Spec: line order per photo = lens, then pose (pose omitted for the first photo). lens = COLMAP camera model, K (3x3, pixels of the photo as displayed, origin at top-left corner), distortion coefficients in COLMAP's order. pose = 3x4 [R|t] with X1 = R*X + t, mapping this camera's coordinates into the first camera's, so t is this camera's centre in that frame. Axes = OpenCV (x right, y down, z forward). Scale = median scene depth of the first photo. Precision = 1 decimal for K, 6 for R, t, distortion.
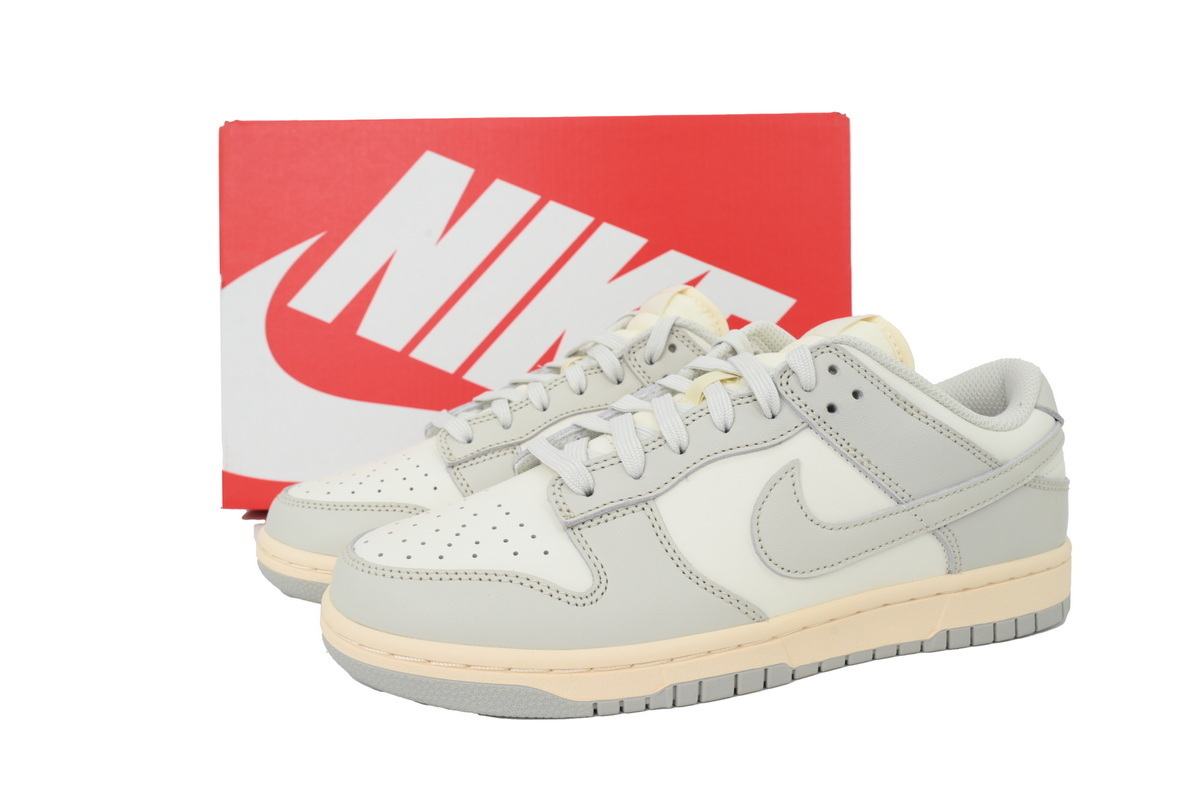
lens RADIAL K [[1017.6, 0, 600.0], [0, 1017.6, 400.0], [0, 0, 1]] dist [-0.000087, 0.000575]
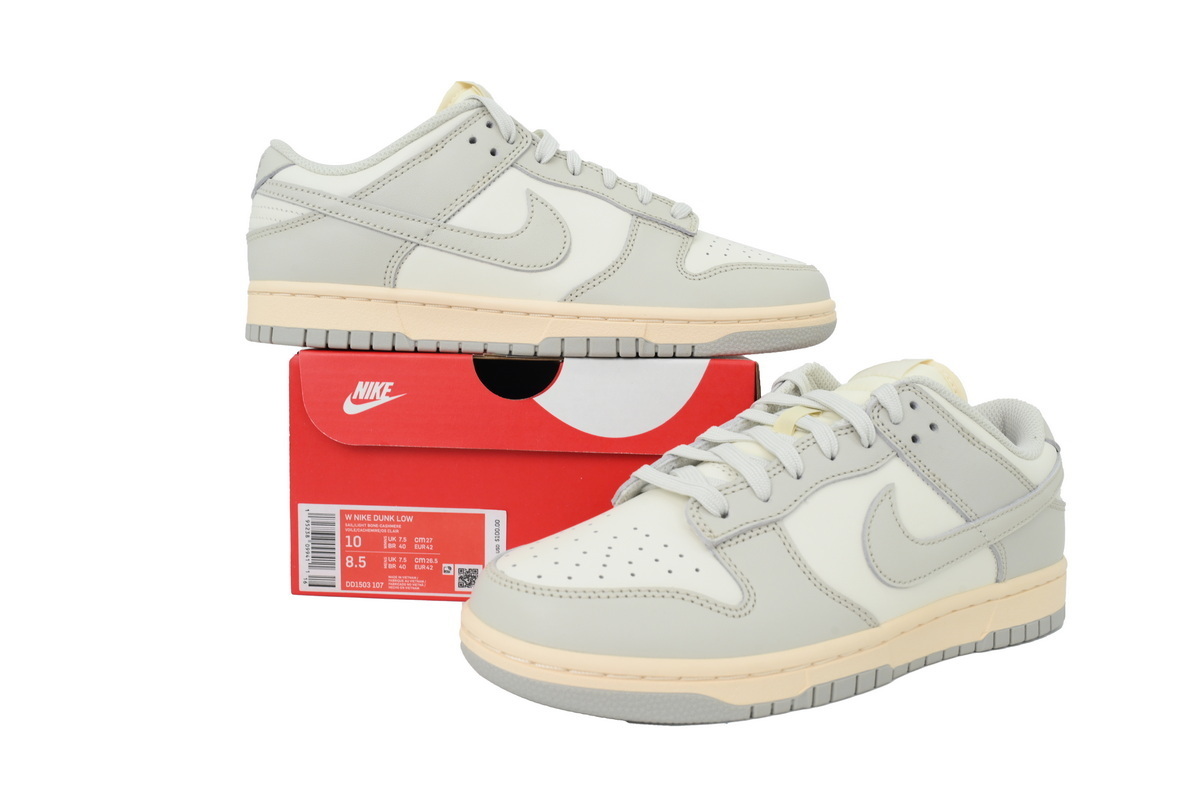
lens RADIAL K [[1017.6, 0, 600.0], [0, 1017.6, 400.0], [0, 0, 1]] dist [-0.000087, 0.000575]
pose [[0.974342, 0.013323, 0.224678, -0.385980], [-0.003464, 0.999016, -0.044218, 0.016626], [-0.225046, 0.042305, 0.973429, -0.038958]]
